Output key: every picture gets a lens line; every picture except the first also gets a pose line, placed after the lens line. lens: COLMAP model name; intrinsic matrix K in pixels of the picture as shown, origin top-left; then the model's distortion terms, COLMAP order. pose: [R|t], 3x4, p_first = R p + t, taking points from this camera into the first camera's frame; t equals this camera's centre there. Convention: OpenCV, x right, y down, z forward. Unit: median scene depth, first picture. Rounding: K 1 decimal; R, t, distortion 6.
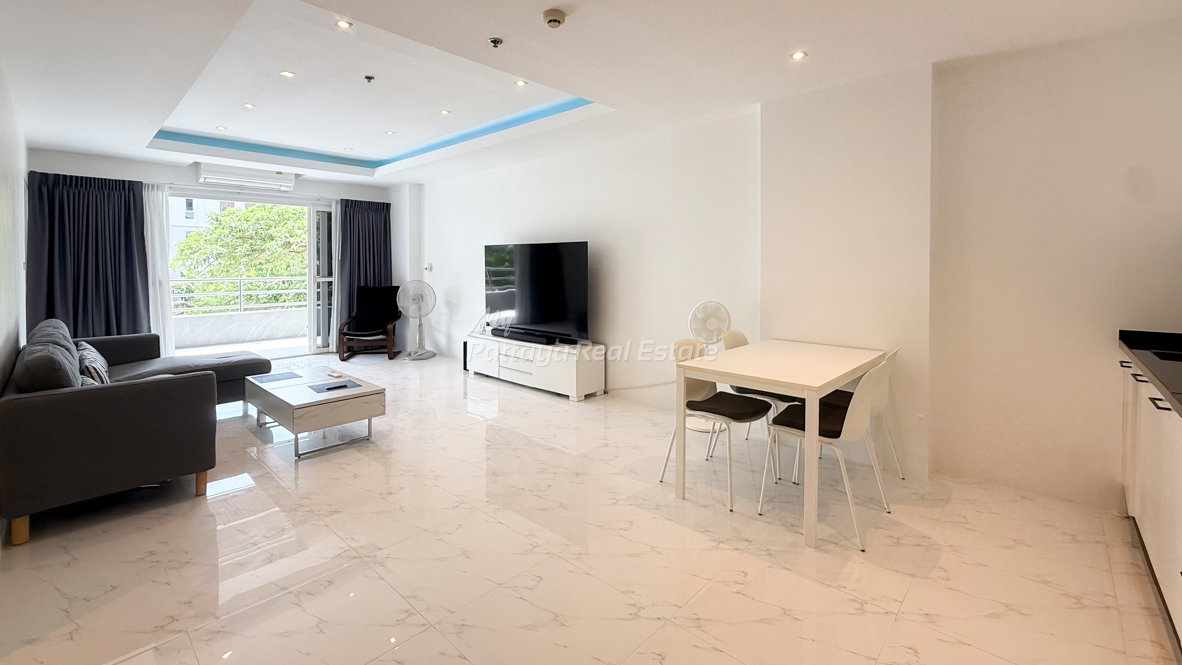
lens RADIAL K [[496.8, 0, 590.1], [0, 496.8, 270.4], [0, 0, 1]] dist [0.001462, 0.000105]
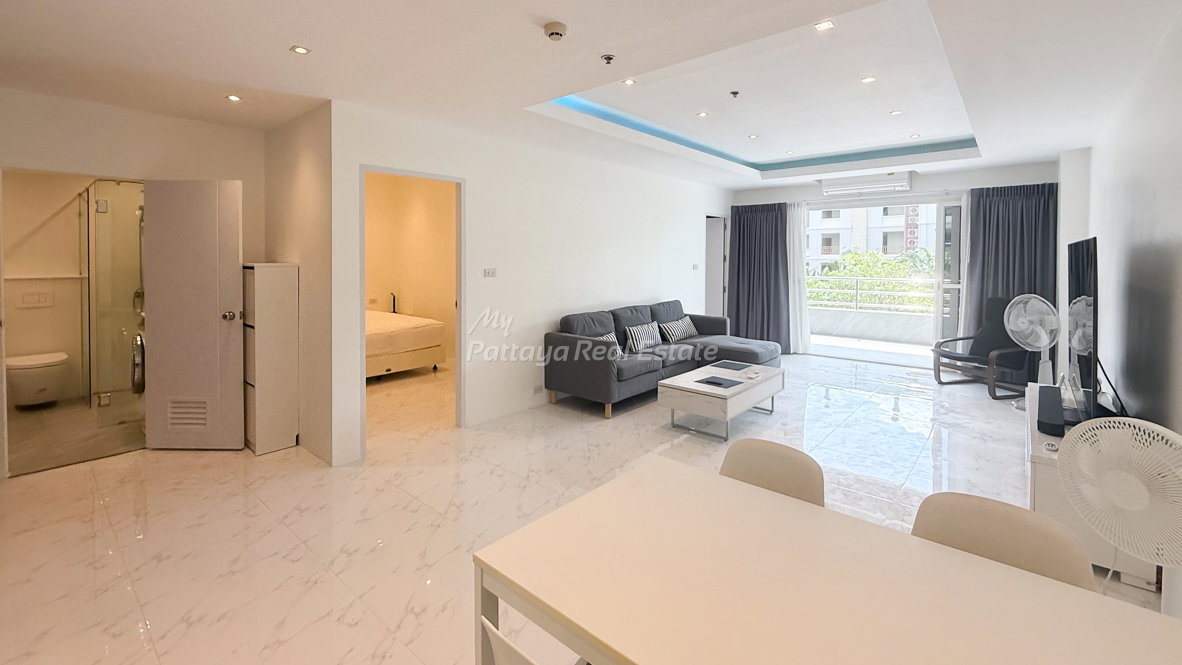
lens RADIAL K [[496.8, 0, 590.1], [0, 496.8, 270.4], [0, 0, 1]] dist [0.001462, 0.000105]
pose [[0.032543, 0.028811, -0.999055, 0.350844], [-0.016360, 0.999466, 0.028290, -0.026689], [0.999336, 0.015424, 0.032997, 0.403710]]
